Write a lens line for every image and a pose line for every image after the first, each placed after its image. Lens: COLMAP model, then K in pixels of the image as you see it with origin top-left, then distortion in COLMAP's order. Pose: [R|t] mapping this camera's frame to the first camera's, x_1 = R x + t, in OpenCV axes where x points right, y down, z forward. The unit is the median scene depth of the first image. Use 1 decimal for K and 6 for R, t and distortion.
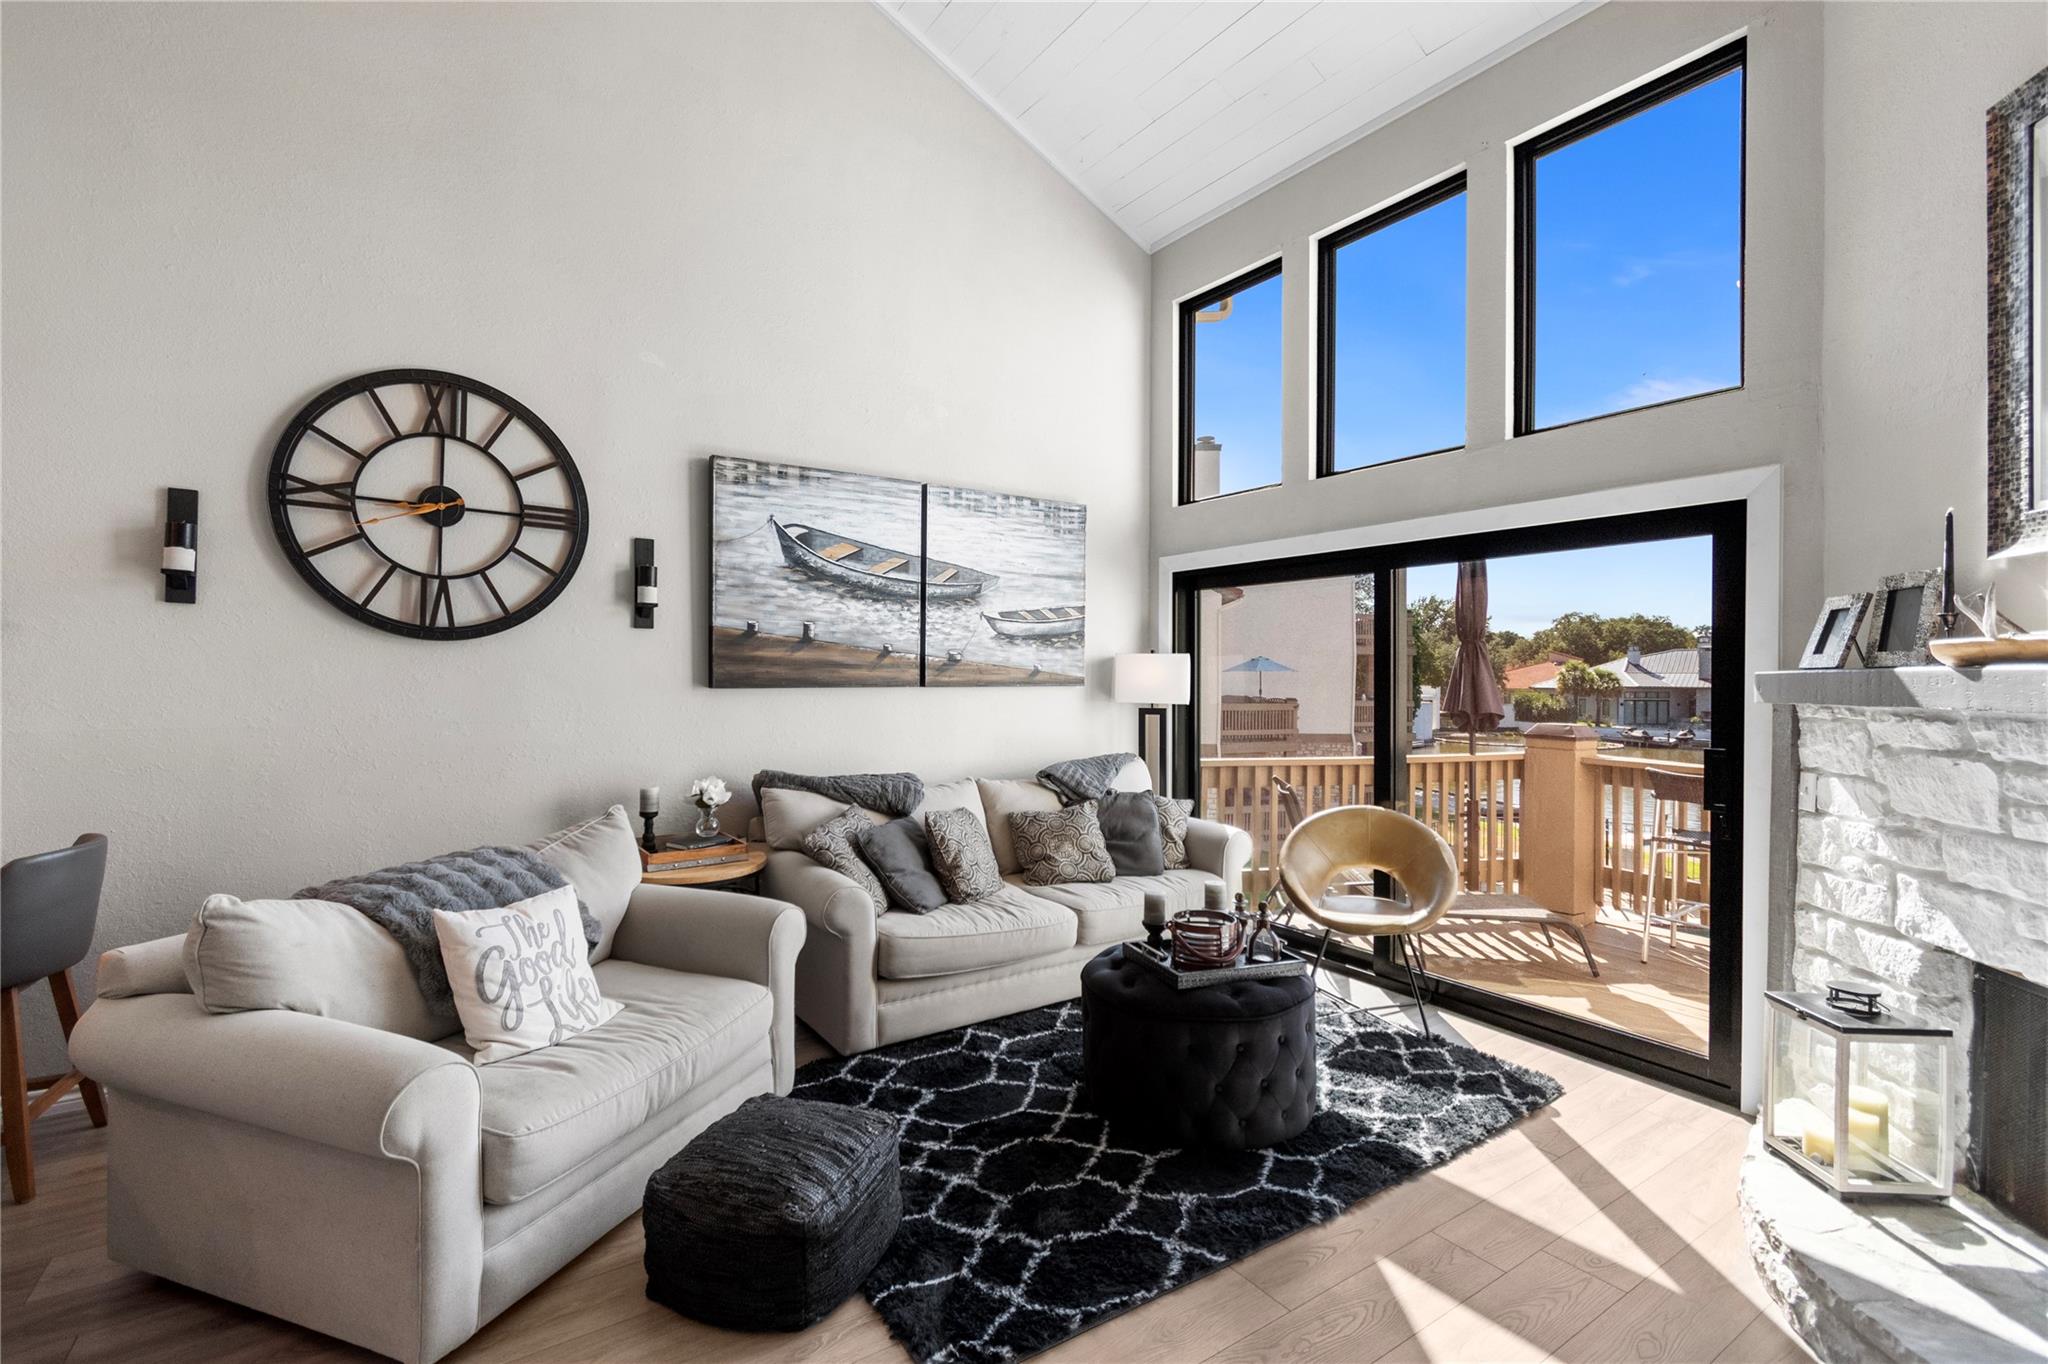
lens RADIAL K [[904.5, 0, 1019.0], [0, 904.5, 678.6], [0, 0, 1]] dist [0.007229, -0.005203]
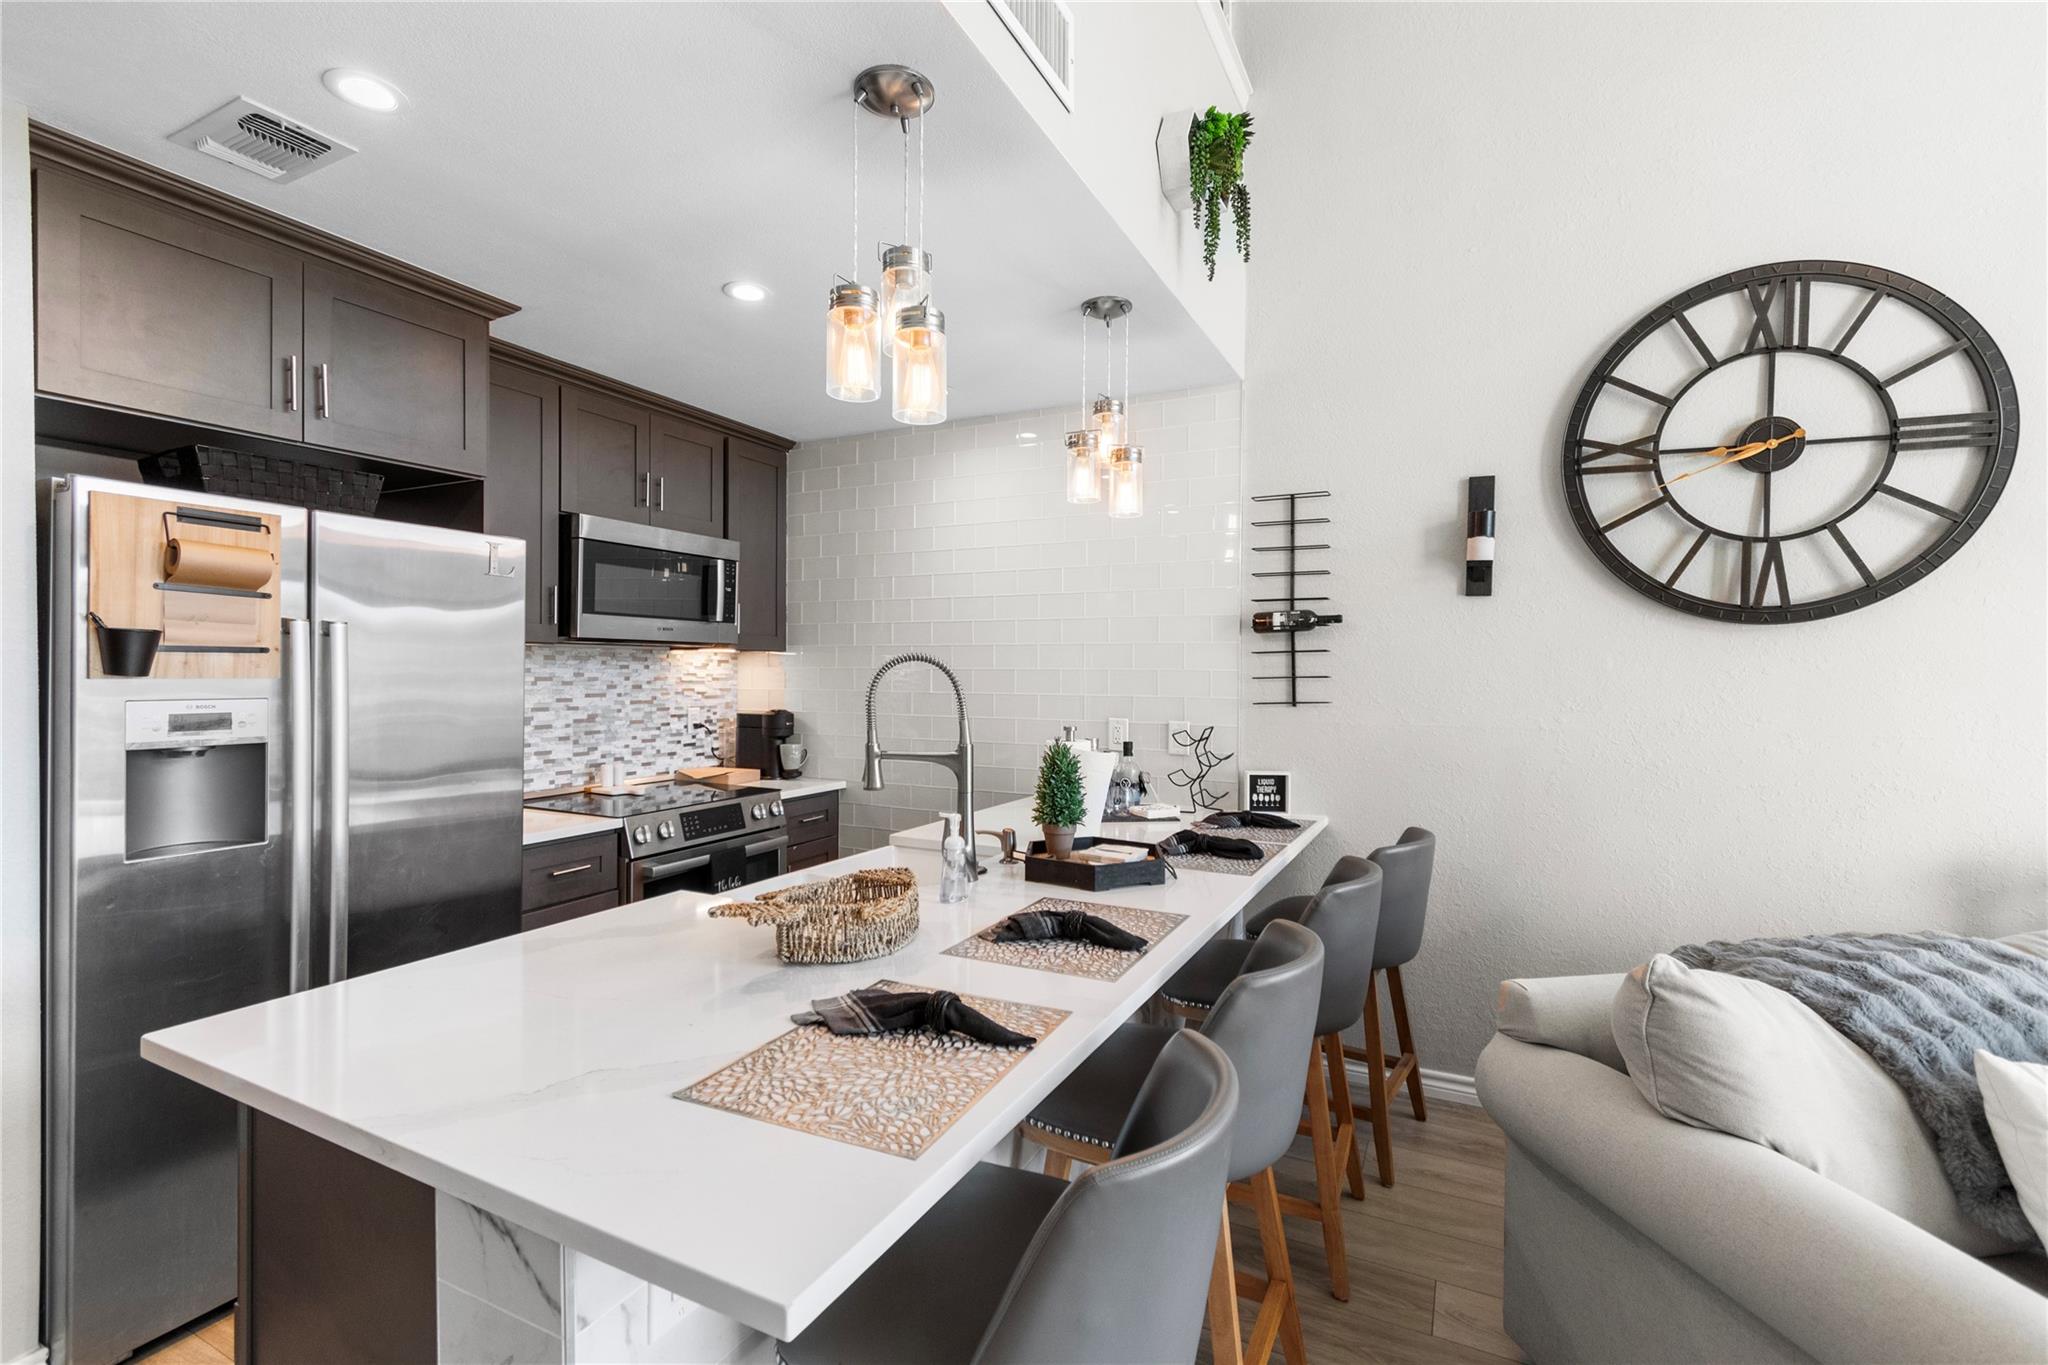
lens RADIAL K [[903.7, 0, 1015.0], [0, 903.7, 680.8], [0, 0, 1]] dist [0.004259, -0.006630]
pose [[0.480879, 0.002162, -0.876784, -0.289846], [-0.005627, 0.999984, -0.000621, 0.008610], [0.876769, 0.005232, 0.480883, 0.100145]]
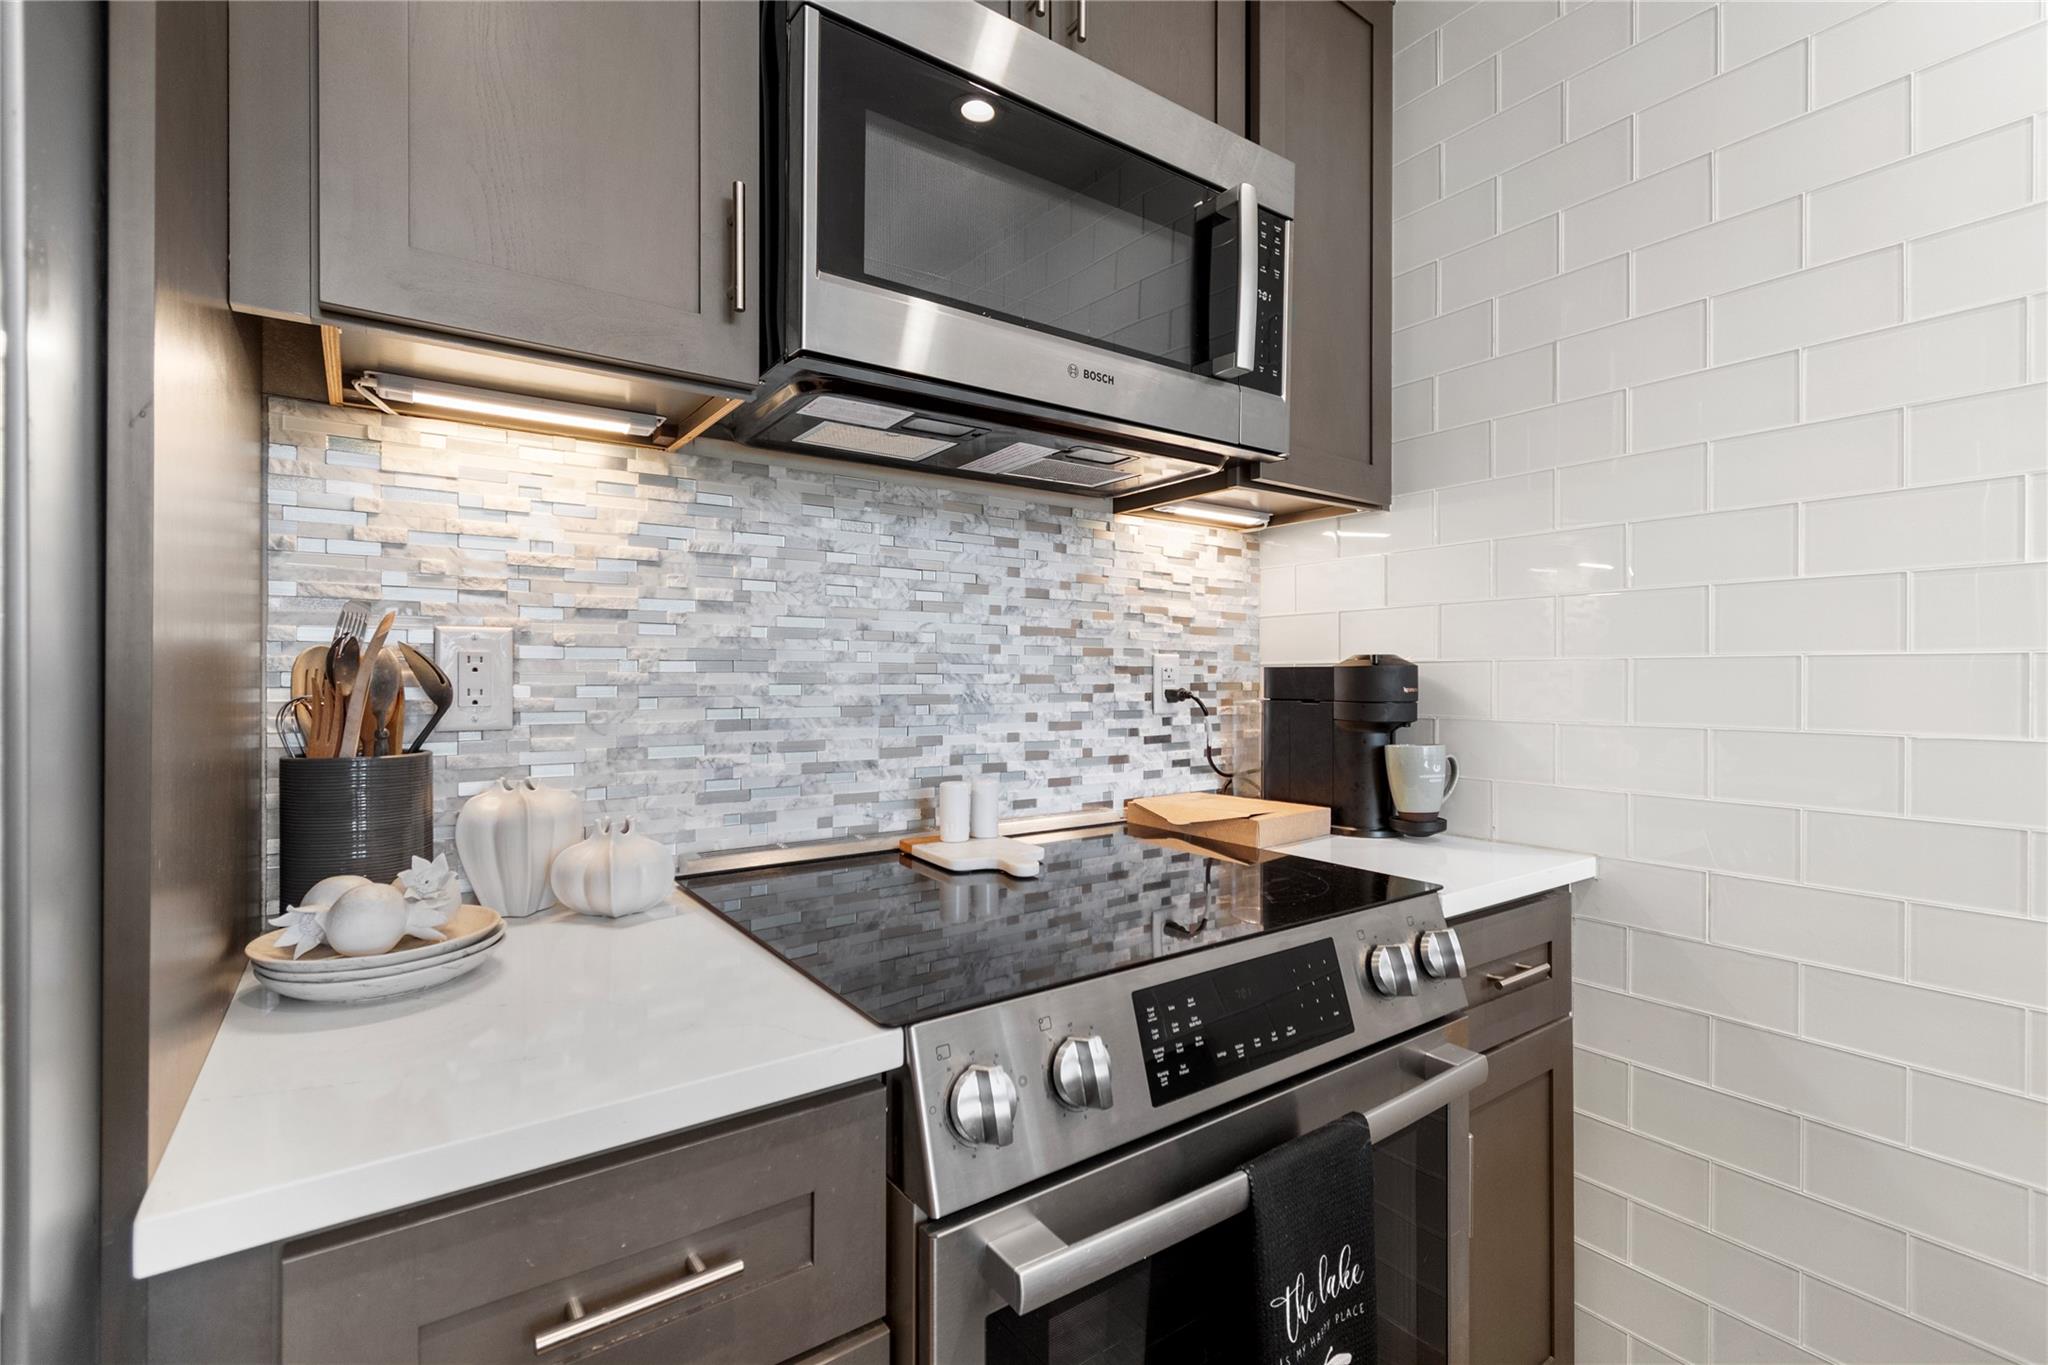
lens RADIAL K [[911.4, 0, 1020.7], [0, 911.4, 678.7], [0, 0, 1]] dist [0.001637, -0.000309]
pose [[0.019599, -0.008313, -0.999773, -1.049411], [-0.005327, 0.999950, -0.008419, 0.066598], [0.999794, 0.005491, 0.019554, 0.213333]]
